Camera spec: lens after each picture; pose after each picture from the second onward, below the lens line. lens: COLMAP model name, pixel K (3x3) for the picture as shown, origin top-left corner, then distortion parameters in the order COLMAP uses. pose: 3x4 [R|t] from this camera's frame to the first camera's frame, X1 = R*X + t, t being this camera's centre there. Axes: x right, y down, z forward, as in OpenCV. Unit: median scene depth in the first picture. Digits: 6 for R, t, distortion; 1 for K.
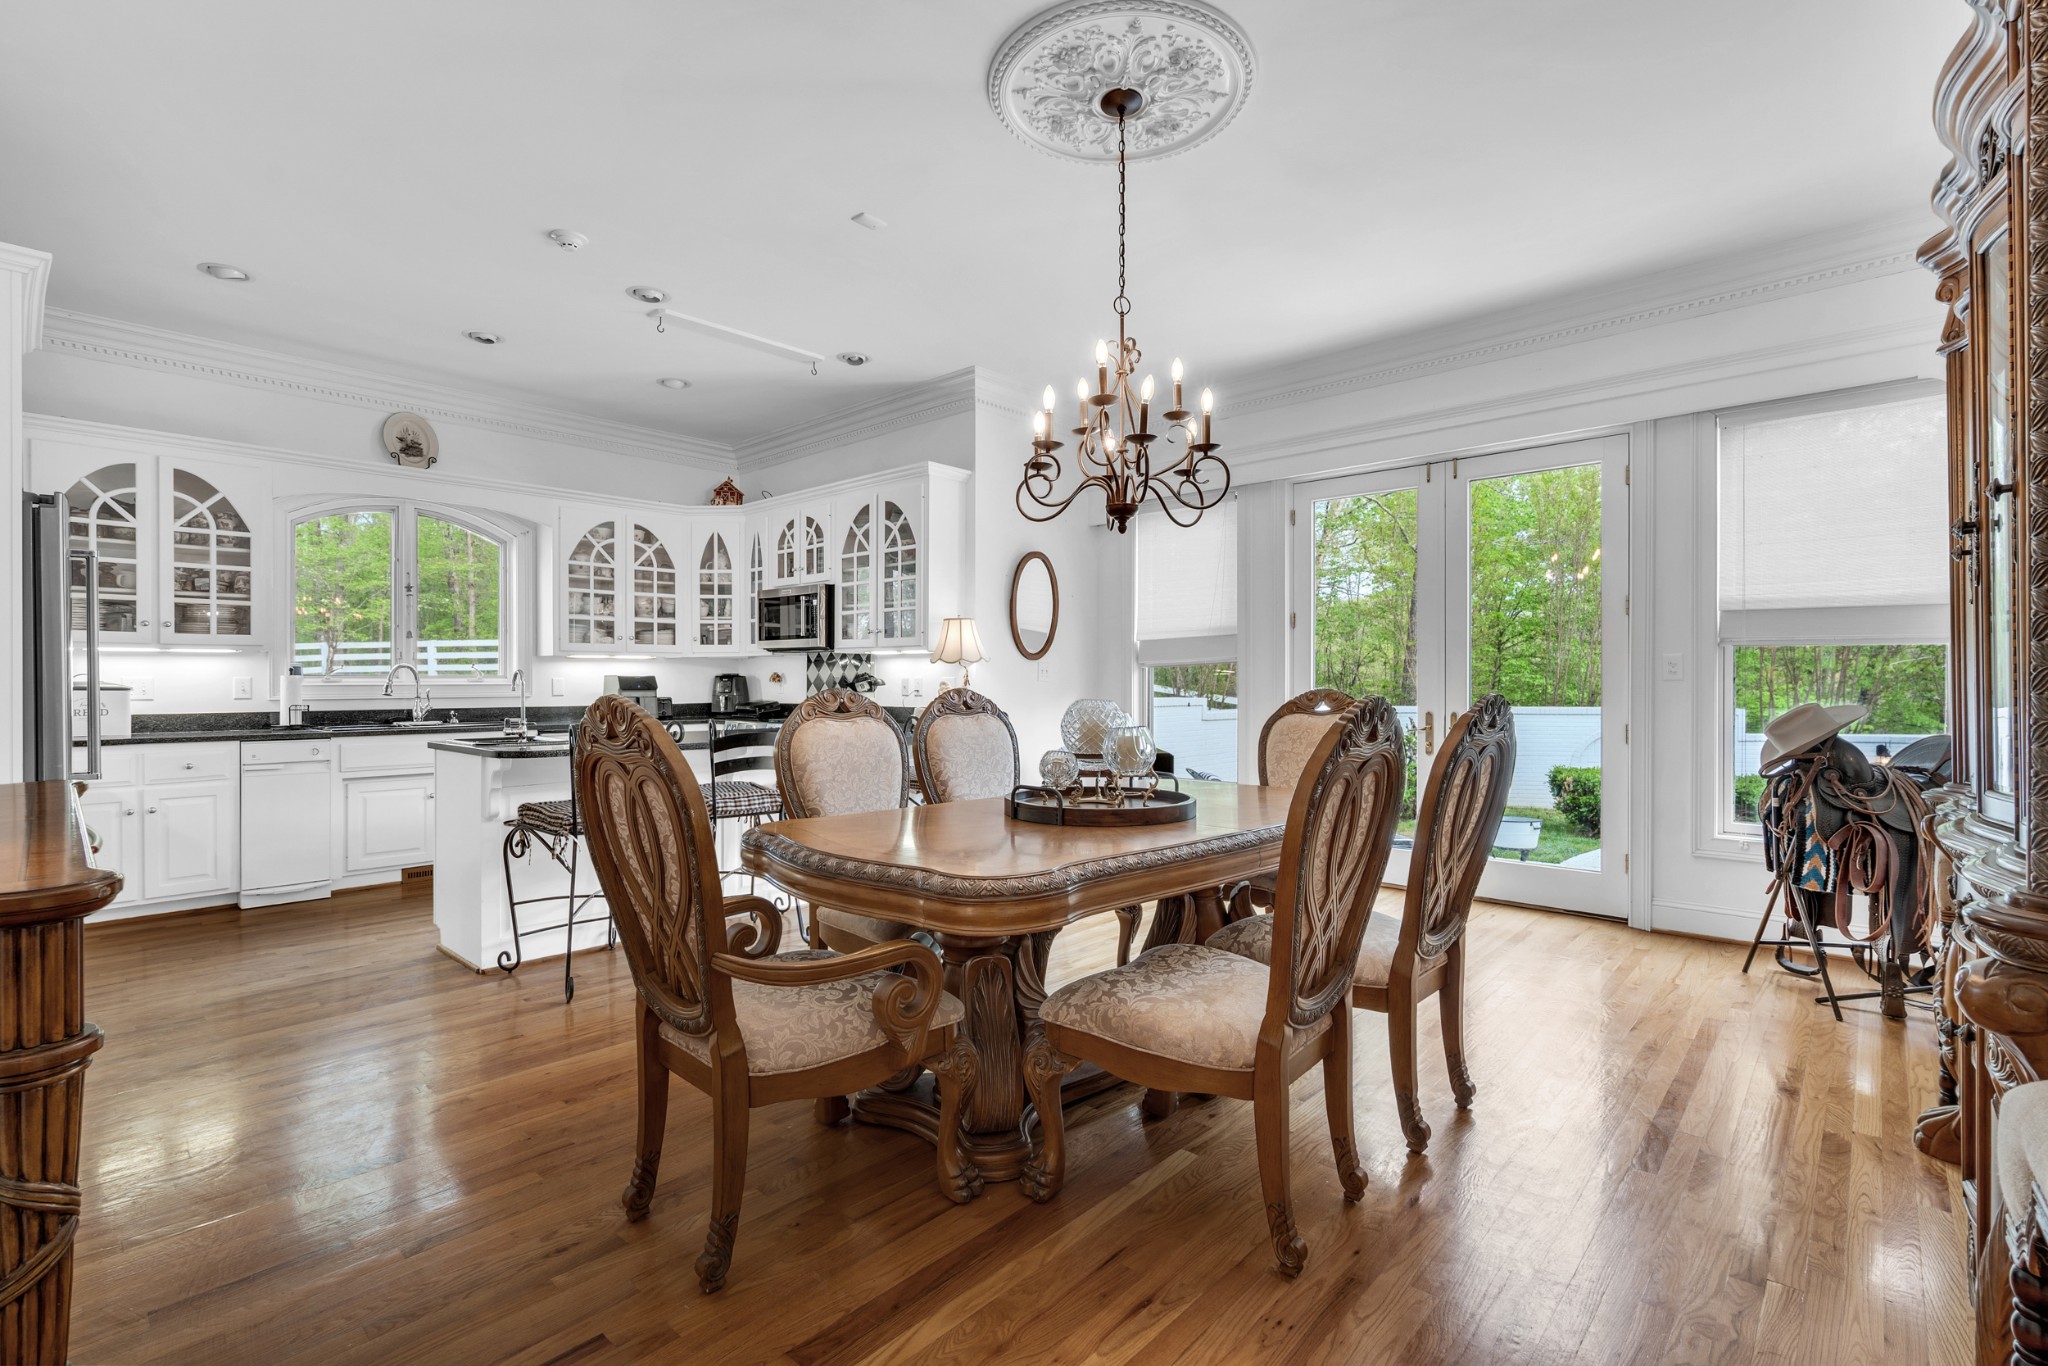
lens RADIAL K [[930.3, 0, 1027.3], [0, 930.3, 680.0], [0, 0, 1]] dist [-0.009638, -0.000173]
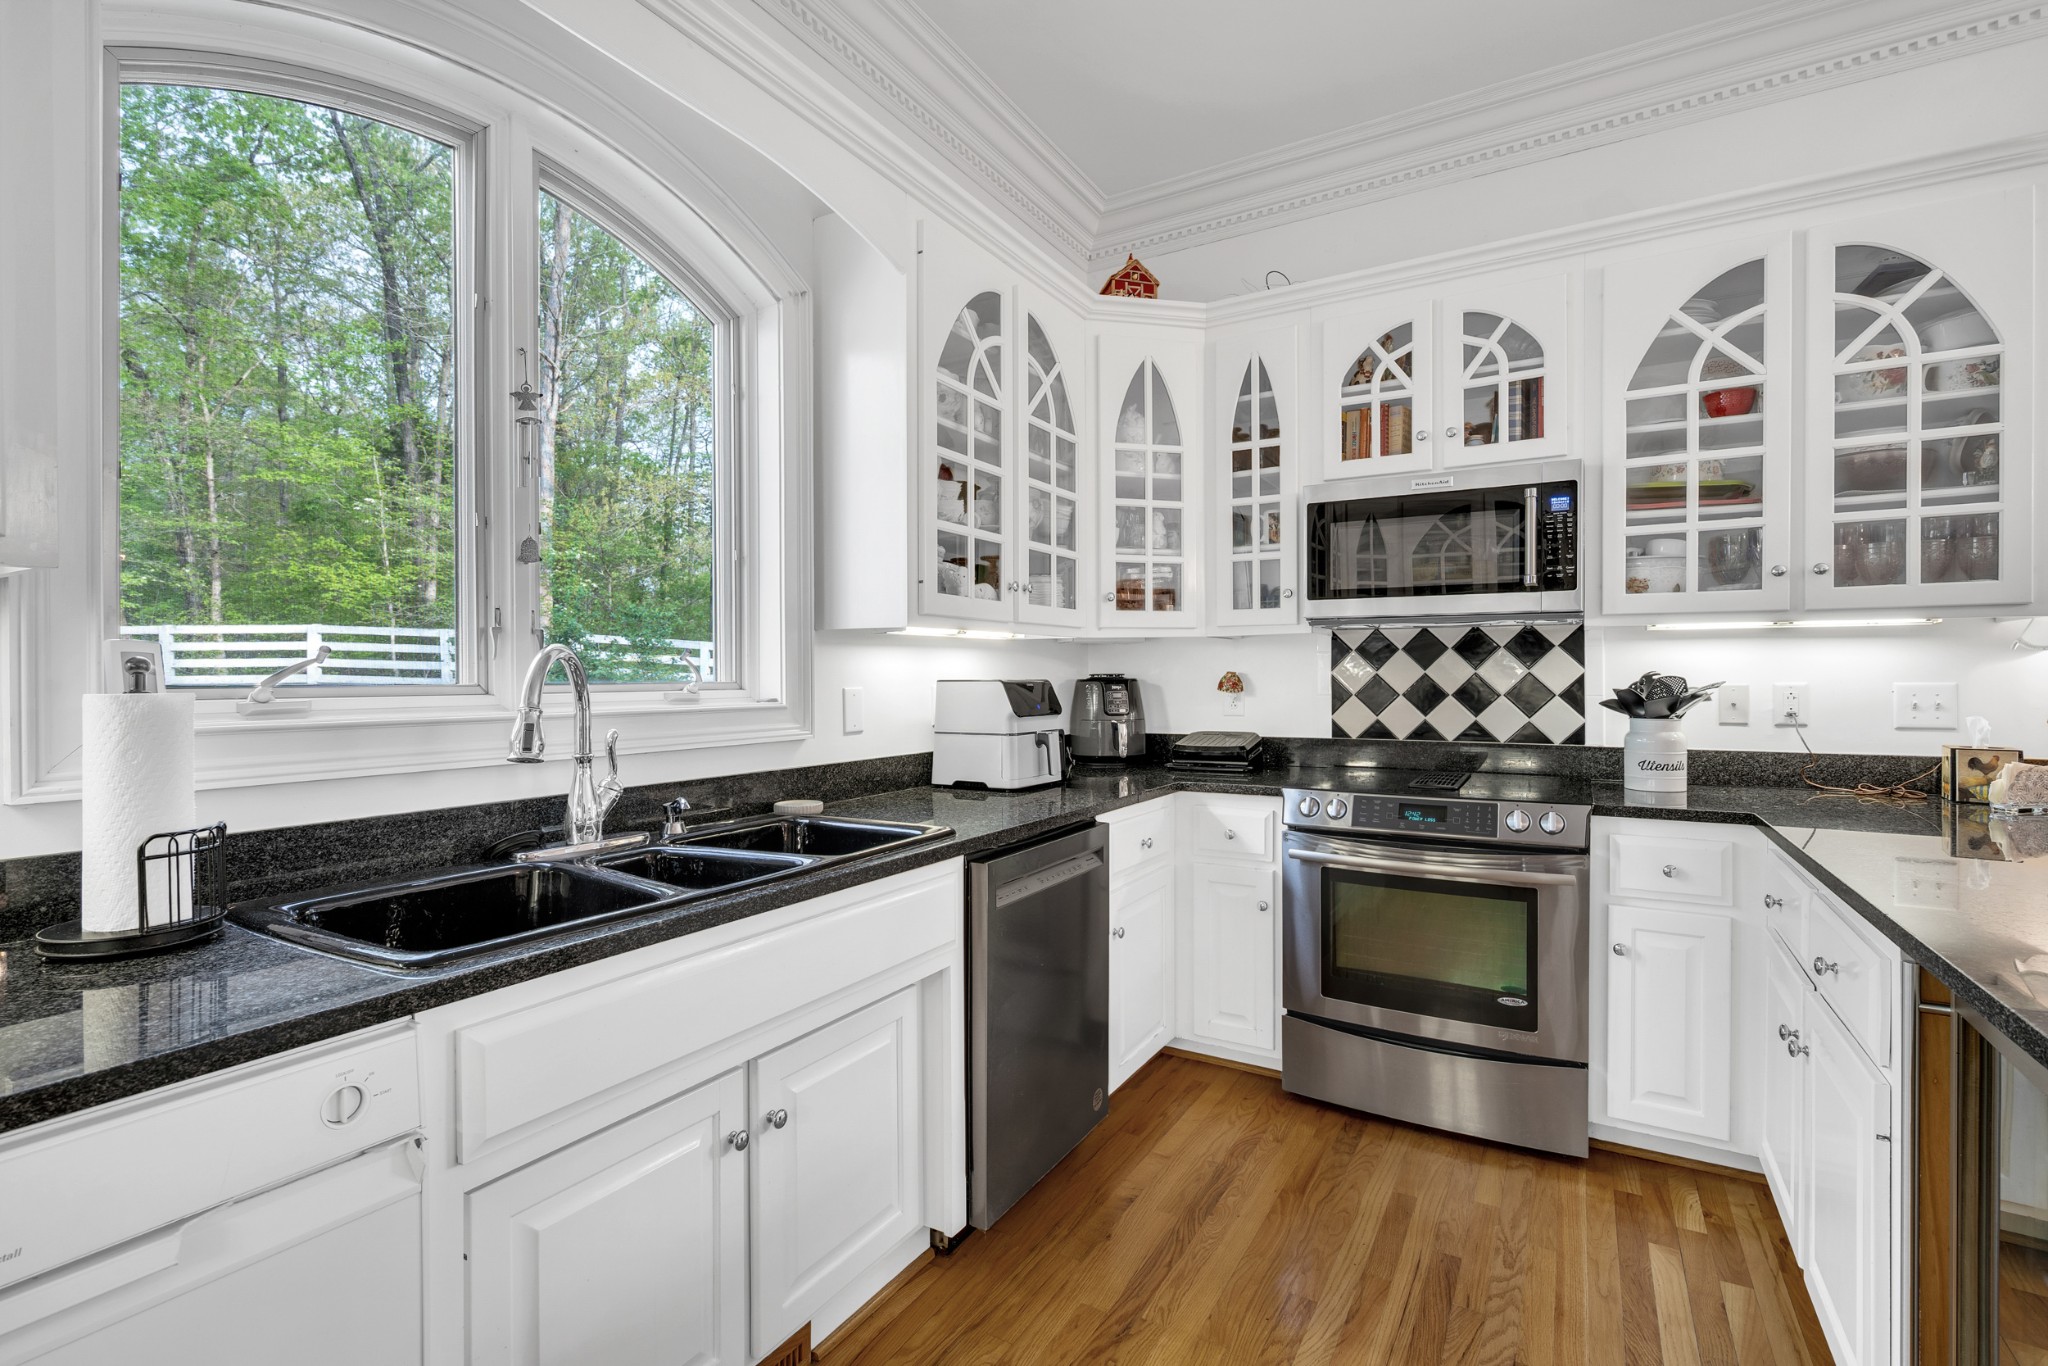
lens RADIAL K [[930.3, 0, 1022.8], [0, 930.3, 684.6], [0, 0, 1]] dist [-0.009638, -0.000173]
pose [[0.979151, -0.004539, 0.203083, -0.499672], [0.002368, 0.999937, 0.010931, -0.007352], [-0.203120, -0.010223, 0.979101, 0.584986]]
